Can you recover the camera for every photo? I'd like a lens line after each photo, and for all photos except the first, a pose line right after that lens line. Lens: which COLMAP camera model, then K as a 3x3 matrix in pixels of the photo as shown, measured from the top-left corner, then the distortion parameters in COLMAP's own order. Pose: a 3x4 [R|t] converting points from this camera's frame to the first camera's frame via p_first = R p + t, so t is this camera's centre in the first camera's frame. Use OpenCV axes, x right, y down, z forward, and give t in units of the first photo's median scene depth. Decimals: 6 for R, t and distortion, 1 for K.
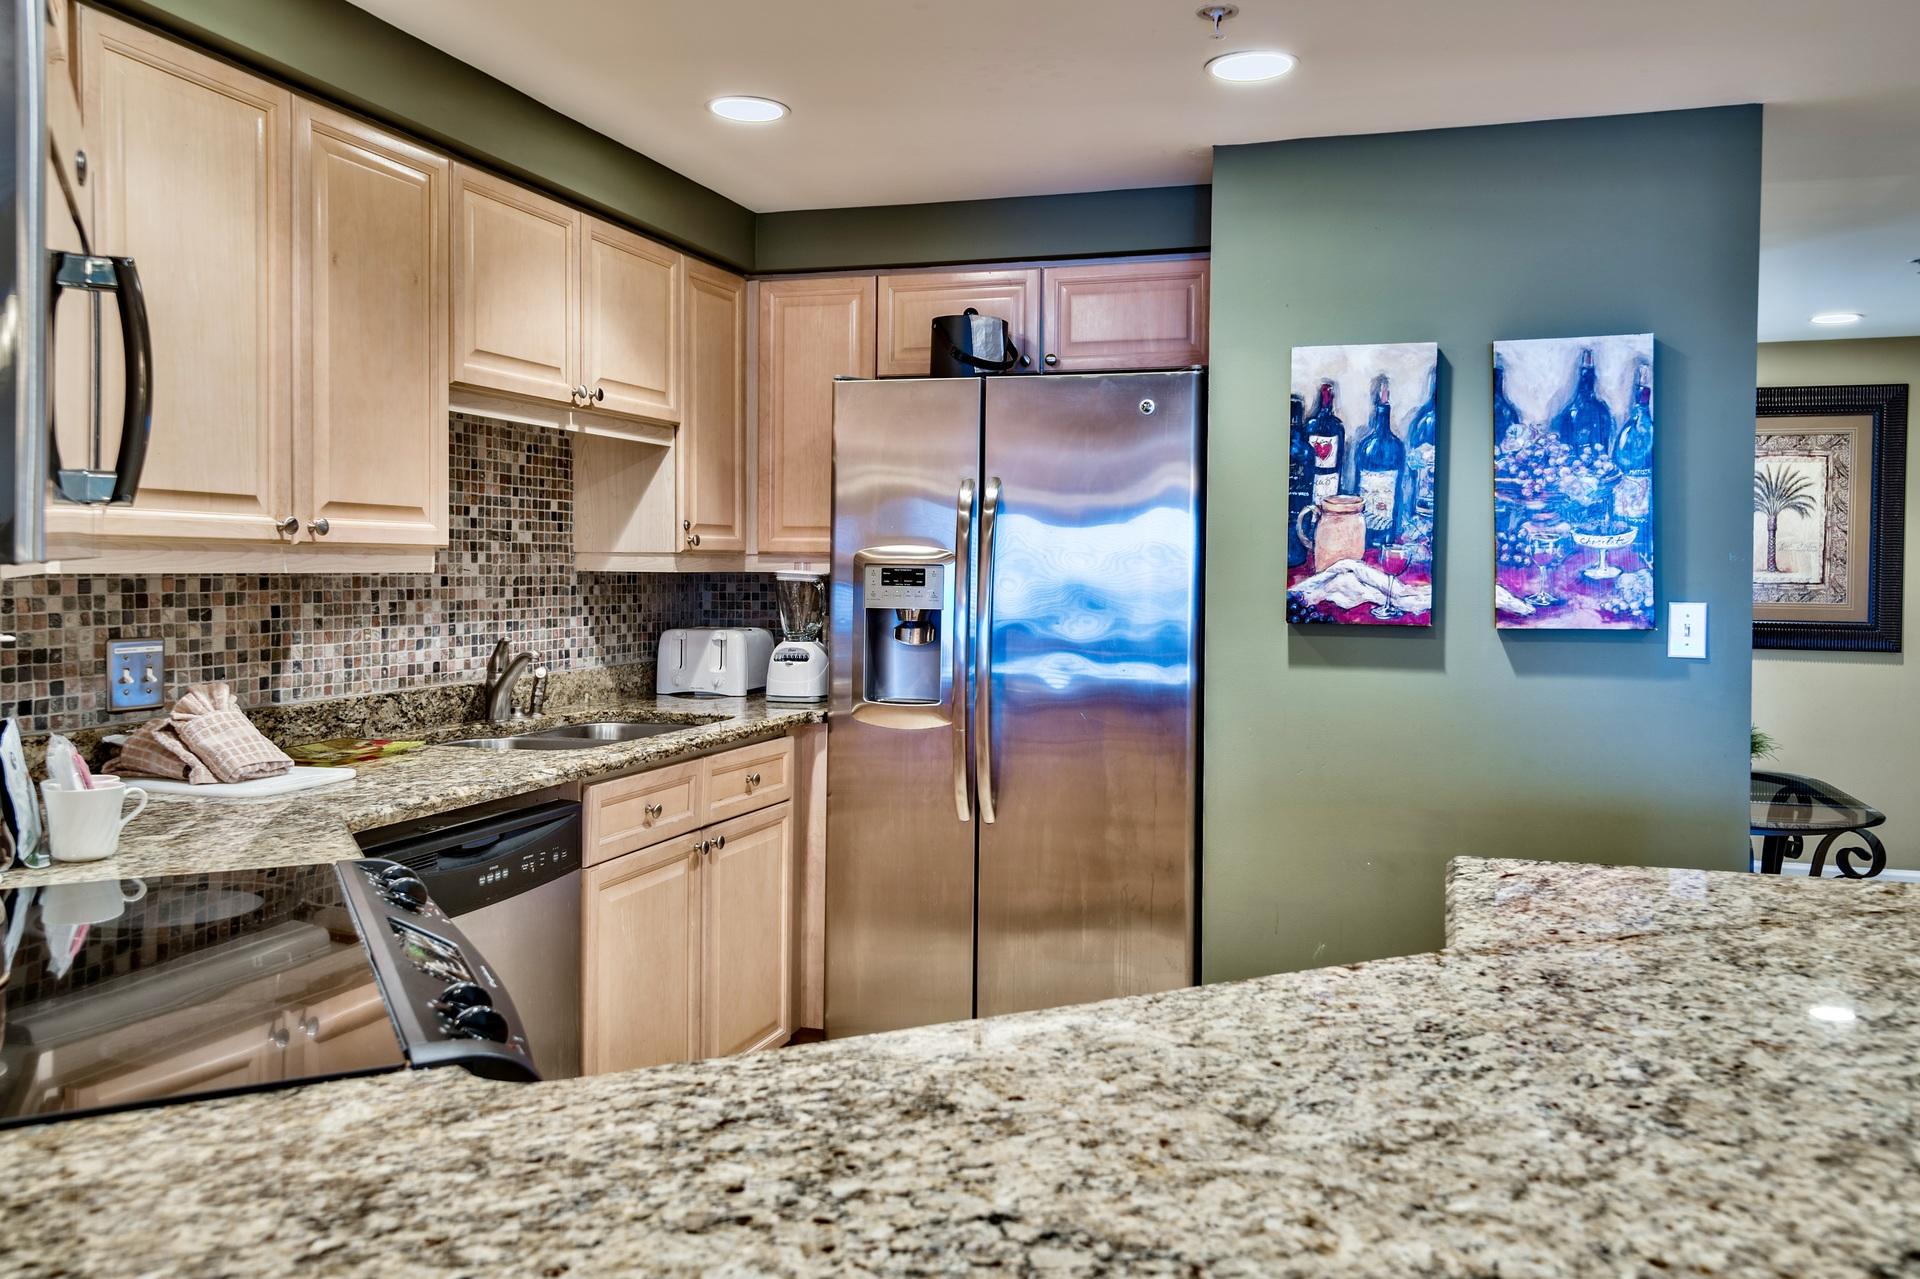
lens RADIAL K [[1504.7, 0, 960.3], [0, 1504.7, 593.1], [0, 0, 1]] dist [0.085757, 0.001500]
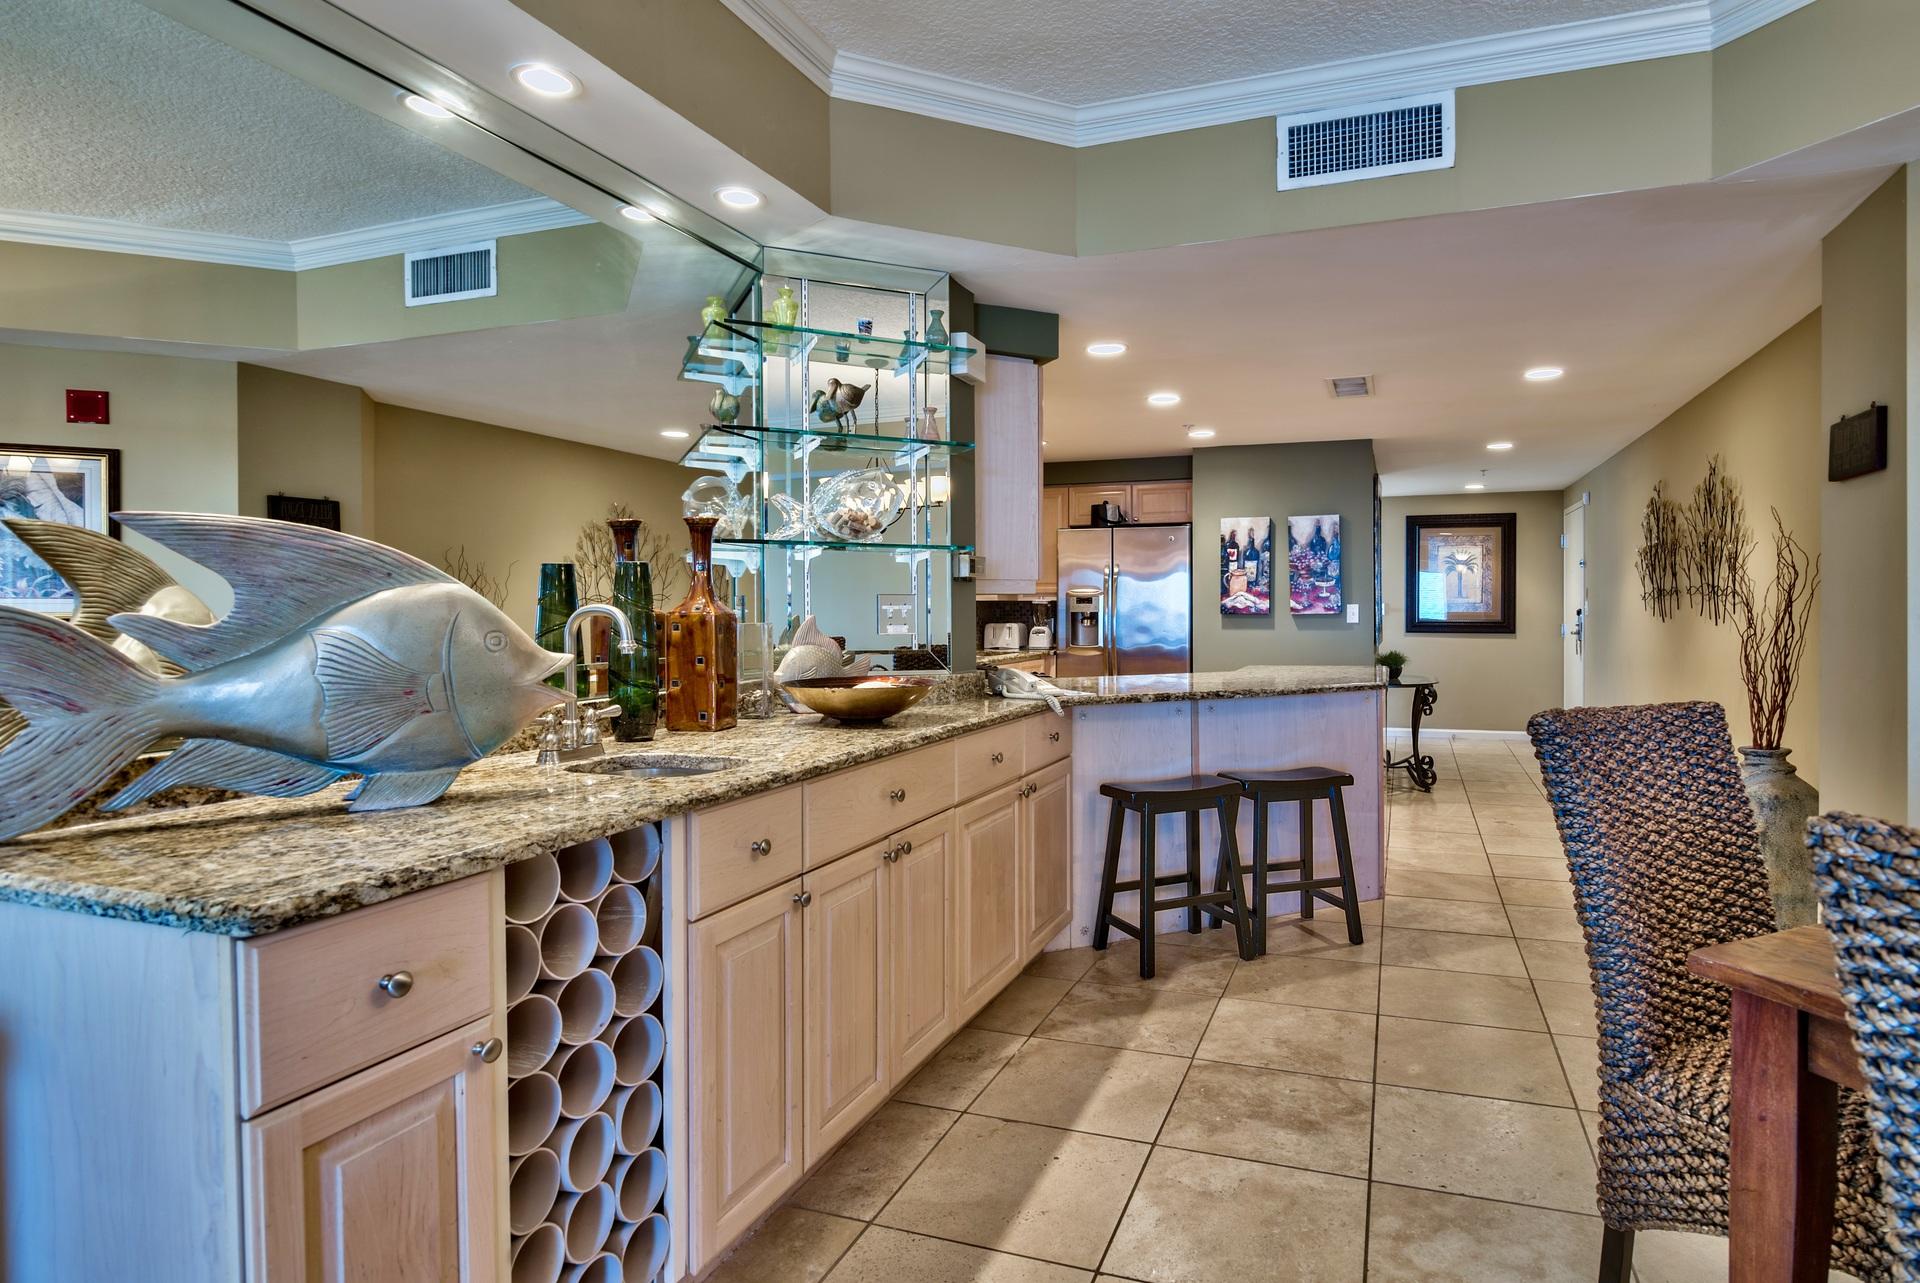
lens RADIAL K [[1078.8, 0, 1017.8], [0, 1078.8, 625.6], [0, 0, 1]] dist [-0.000495, -0.000006]
pose [[0.999449, -0.013649, -0.030241, -0.109115], [0.013521, 0.999899, -0.004433, 0.046186], [0.030298, 0.004021, 0.999533, -1.072590]]
